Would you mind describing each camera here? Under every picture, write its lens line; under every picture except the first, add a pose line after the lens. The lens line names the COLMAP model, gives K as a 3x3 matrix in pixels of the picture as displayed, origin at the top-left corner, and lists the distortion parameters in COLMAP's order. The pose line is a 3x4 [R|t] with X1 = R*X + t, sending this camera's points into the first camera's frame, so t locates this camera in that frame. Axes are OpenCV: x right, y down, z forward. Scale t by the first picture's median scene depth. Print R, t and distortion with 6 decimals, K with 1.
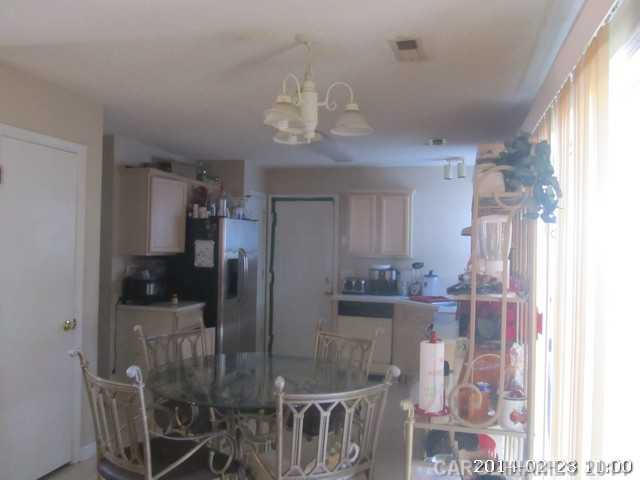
lens RADIAL K [[532.1, 0, 320.0], [0, 532.1, 240.0], [0, 0, 1]] dist [-0.002736, 0.003098]
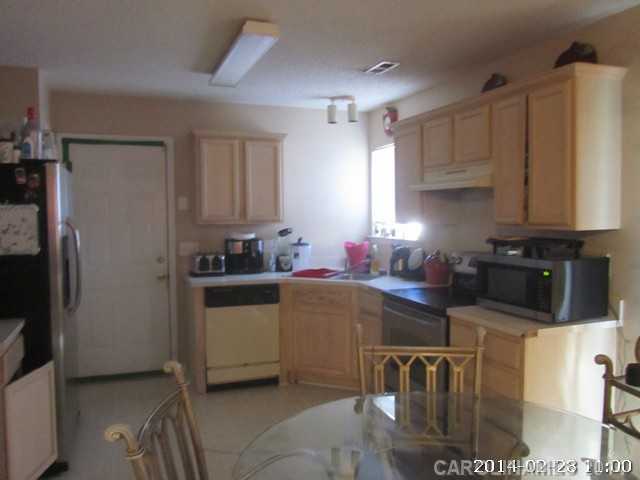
lens RADIAL K [[532.1, 0, 320.0], [0, 532.1, 240.0], [0, 0, 1]] dist [-0.002736, 0.003098]
pose [[0.824843, -0.056426, 0.562539, -0.223402], [0.017784, 0.997104, 0.073938, 0.001757], [-0.565082, -0.050983, 0.823458, 0.317858]]
